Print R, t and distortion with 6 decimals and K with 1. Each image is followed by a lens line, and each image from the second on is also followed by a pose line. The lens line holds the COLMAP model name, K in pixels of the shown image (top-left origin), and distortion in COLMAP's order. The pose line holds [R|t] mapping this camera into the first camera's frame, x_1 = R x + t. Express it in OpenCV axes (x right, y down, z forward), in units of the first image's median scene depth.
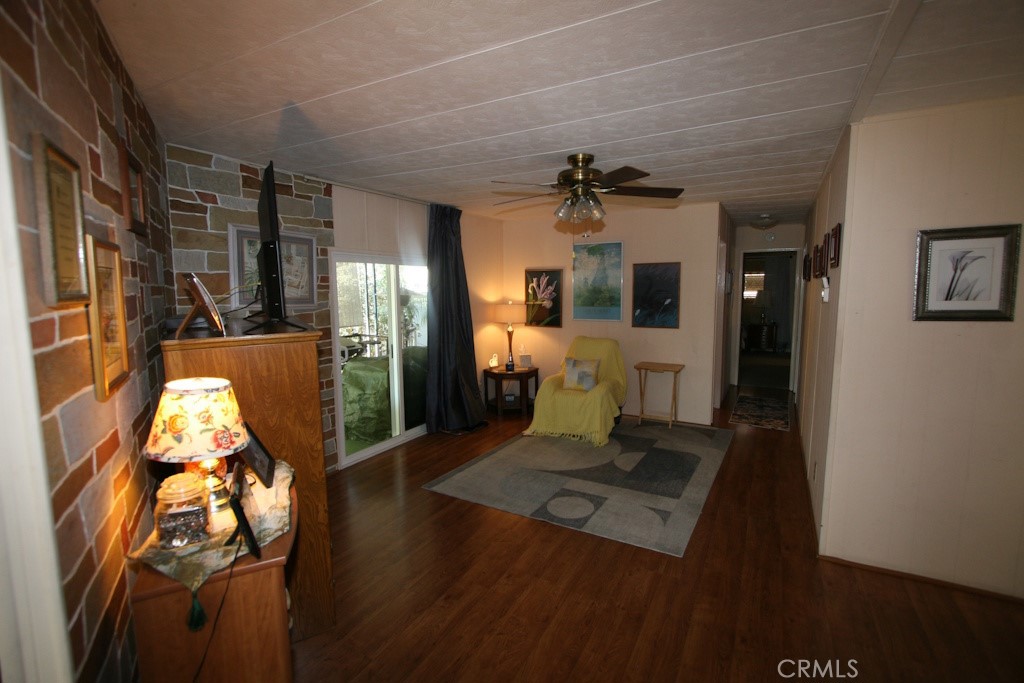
lens RADIAL K [[468.1, 0, 514.1], [0, 468.1, 340.9], [0, 0, 1]] dist [-0.010683, 0.000220]
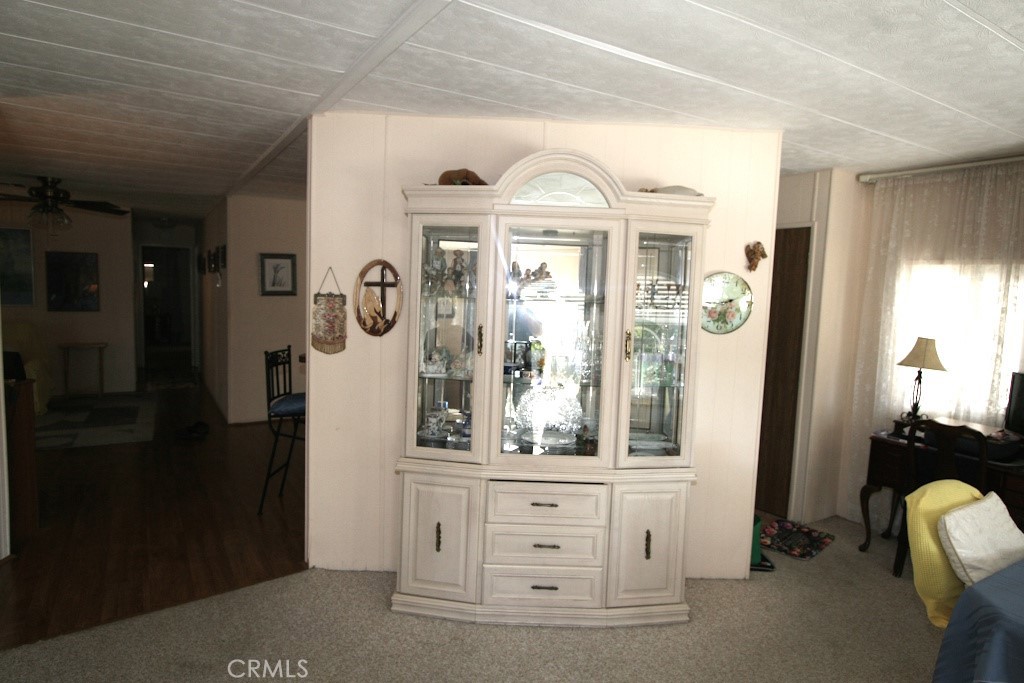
lens RADIAL K [[589.3, 0, 513.8], [0, 589.3, 340.0], [0, 0, 1]] dist [-0.006595, -0.001528]
pose [[0.483189, -0.056717, 0.873677, -0.536952], [0.066782, 0.997380, 0.027813, 0.091937], [-0.872966, 0.044907, 0.485710, -0.745145]]
